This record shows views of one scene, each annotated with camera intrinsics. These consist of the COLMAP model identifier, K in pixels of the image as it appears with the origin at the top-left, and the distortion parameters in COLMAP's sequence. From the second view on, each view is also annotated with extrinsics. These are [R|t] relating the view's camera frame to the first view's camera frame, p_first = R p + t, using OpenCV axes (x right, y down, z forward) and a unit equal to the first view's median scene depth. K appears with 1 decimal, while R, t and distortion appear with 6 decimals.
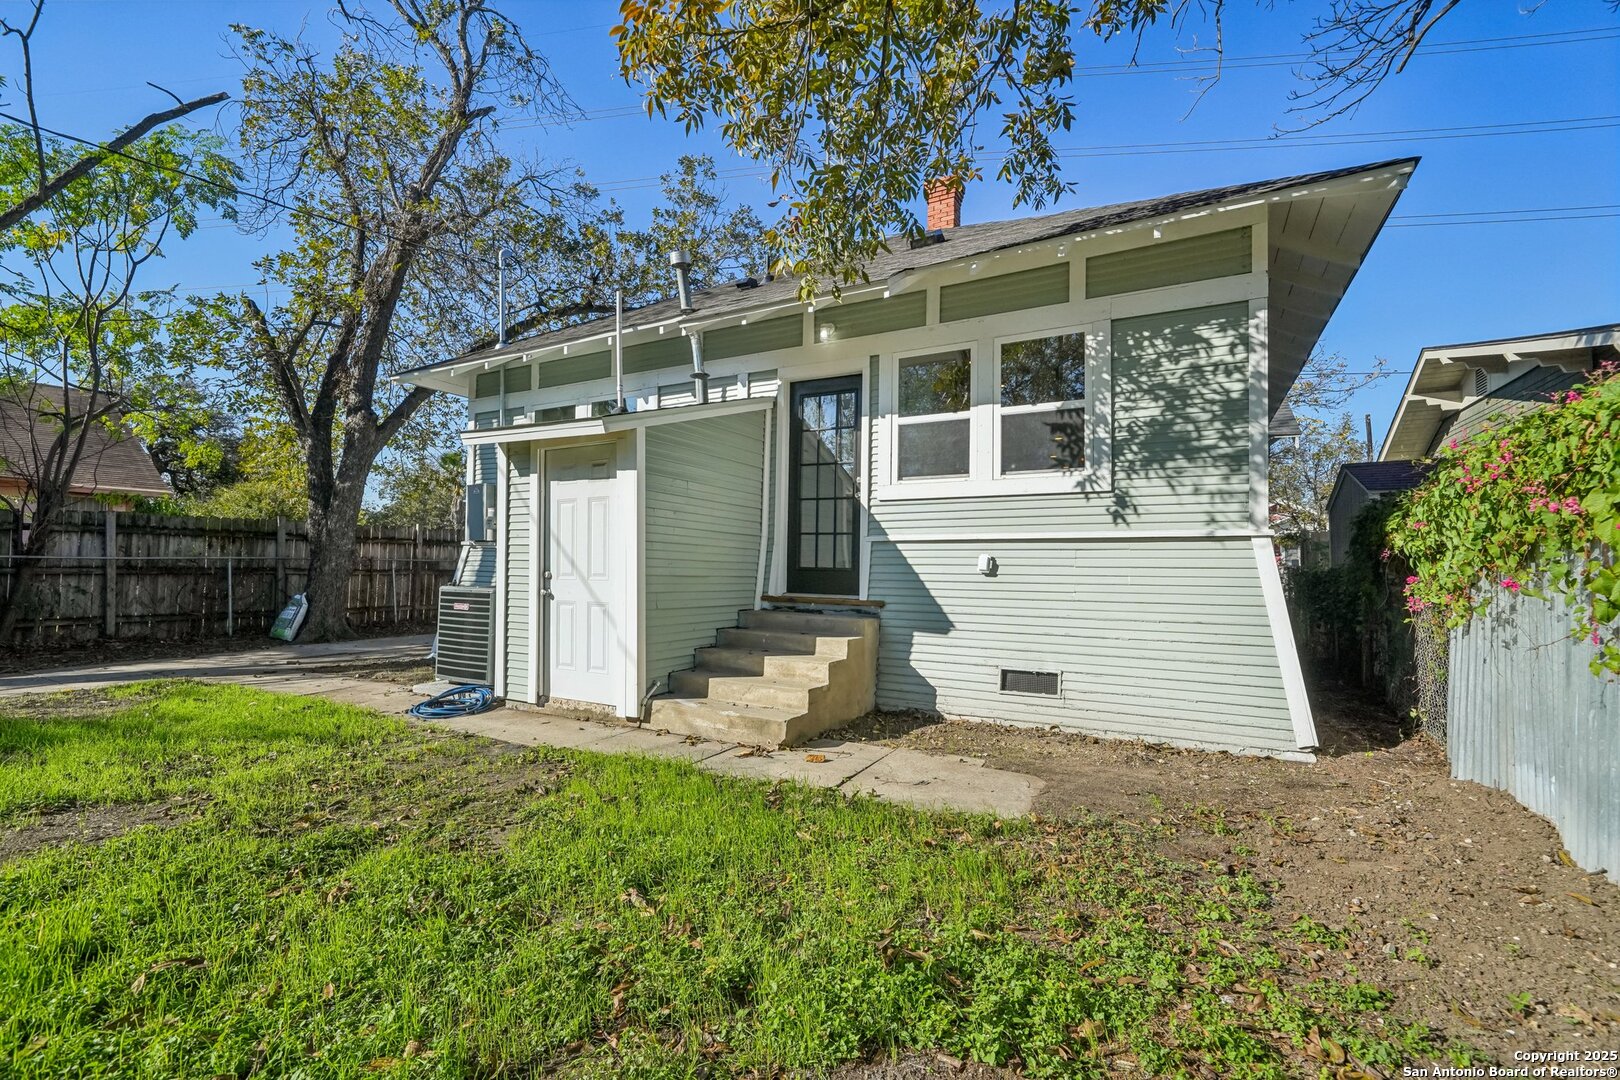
lens RADIAL K [[667.9, 0, 819.5], [0, 667.9, 546.1], [0, 0, 1]] dist [0.005835, -0.000242]
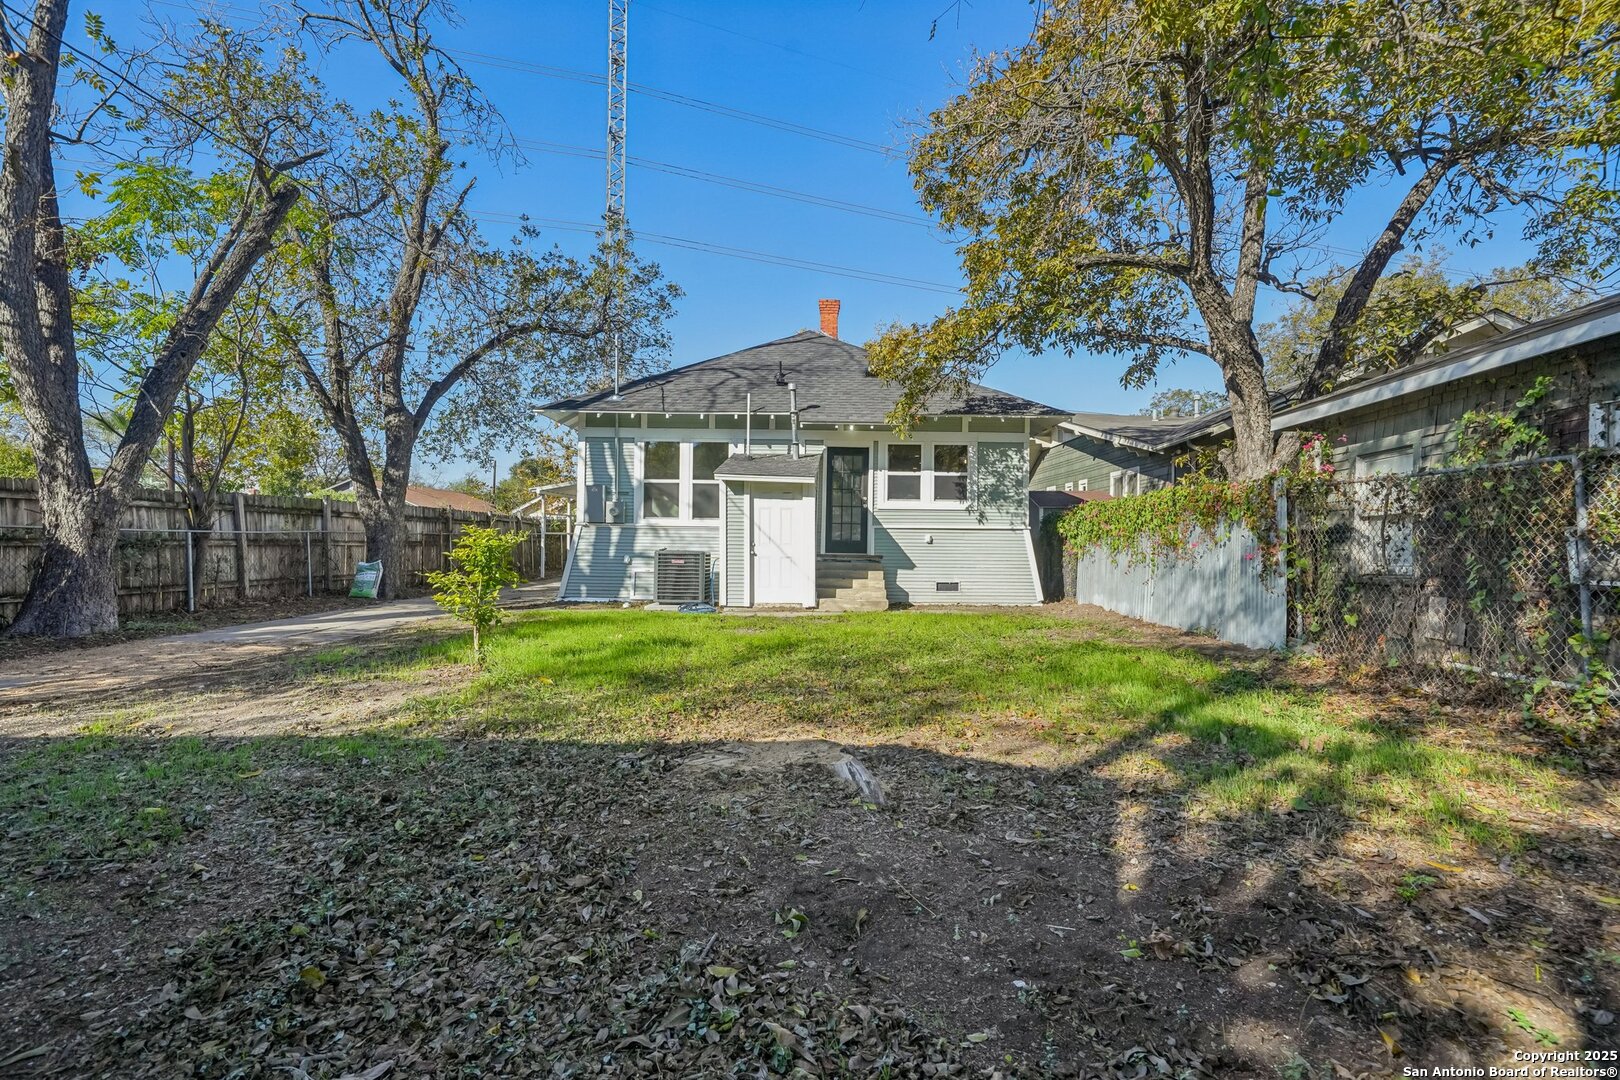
lens RADIAL K [[721.0, 0, 814.6], [0, 721.0, 539.2], [0, 0, 1]] dist [0.003652, 0.000264]
pose [[0.885264, 0.000353, 0.465088, -1.265207], [-0.015682, 0.999454, 0.029092, -0.039688], [-0.464824, -0.033048, 0.884786, -1.041641]]
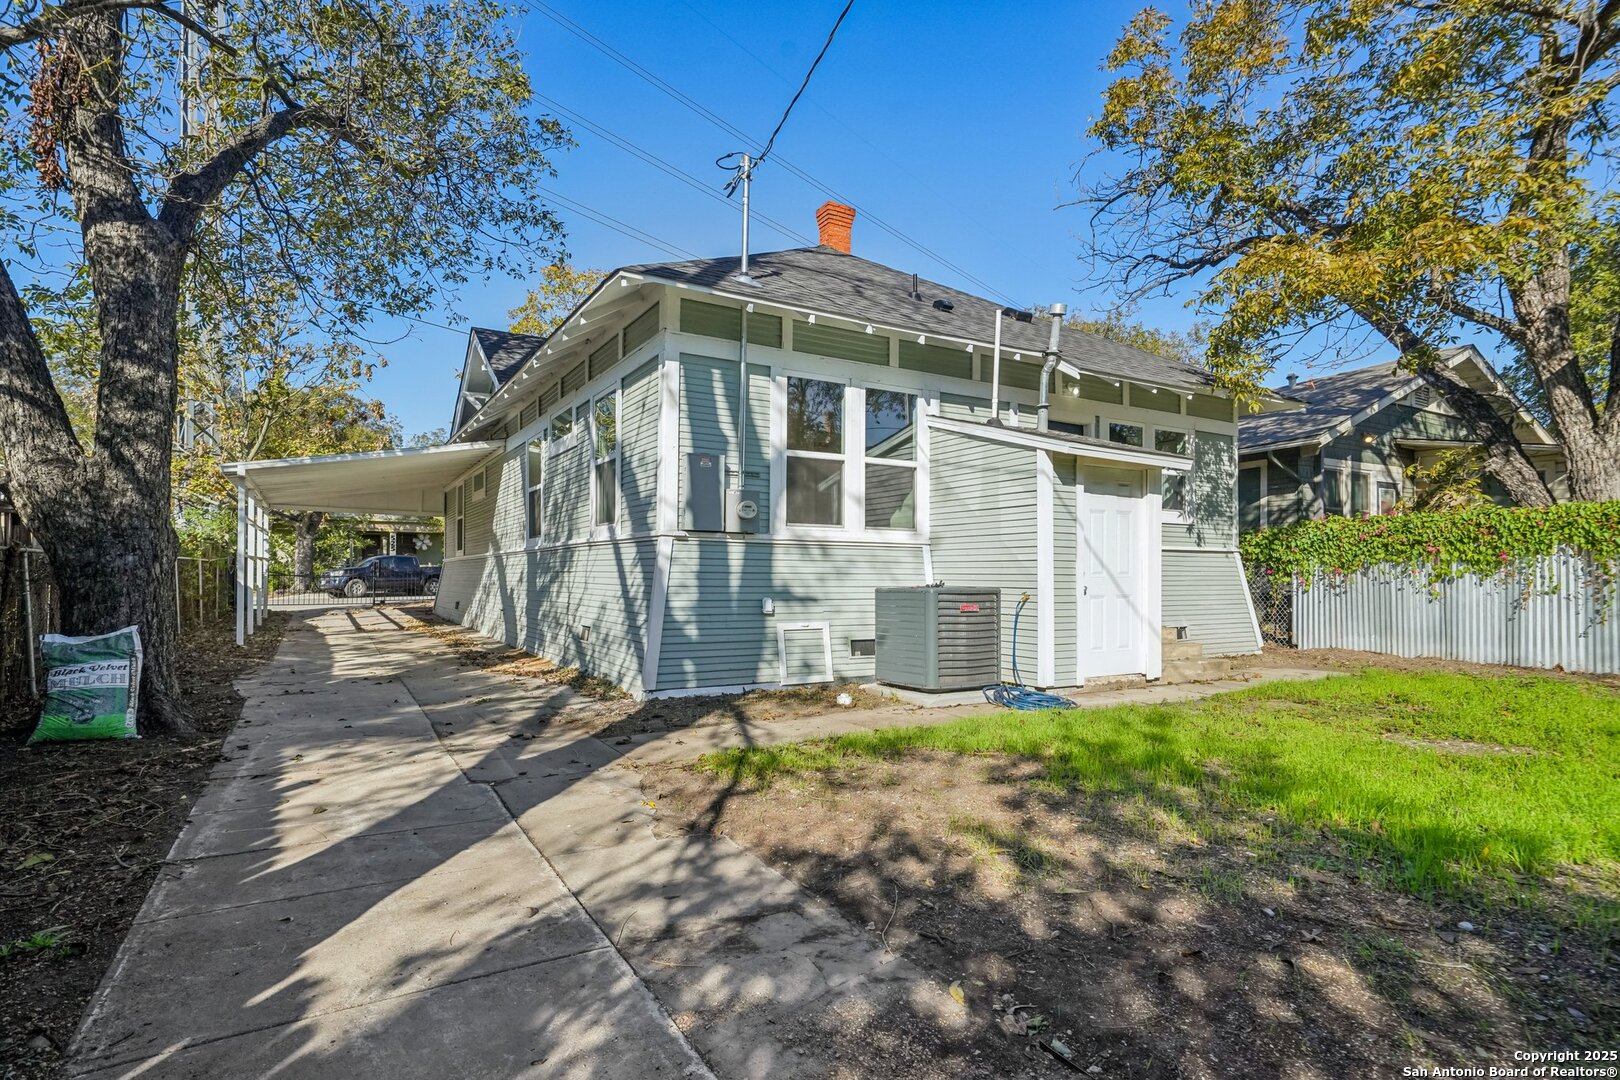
lens RADIAL K [[858.3, 0, 798.1], [0, 858.3, 587.4], [0, 0, 1]] dist [0.004473, 0.000518]
pose [[0.521655, -0.001499, 0.853155, -1.918673], [-0.027174, 0.999462, 0.018371, 0.053820], [-0.852723, -0.032767, 0.521334, 0.634010]]
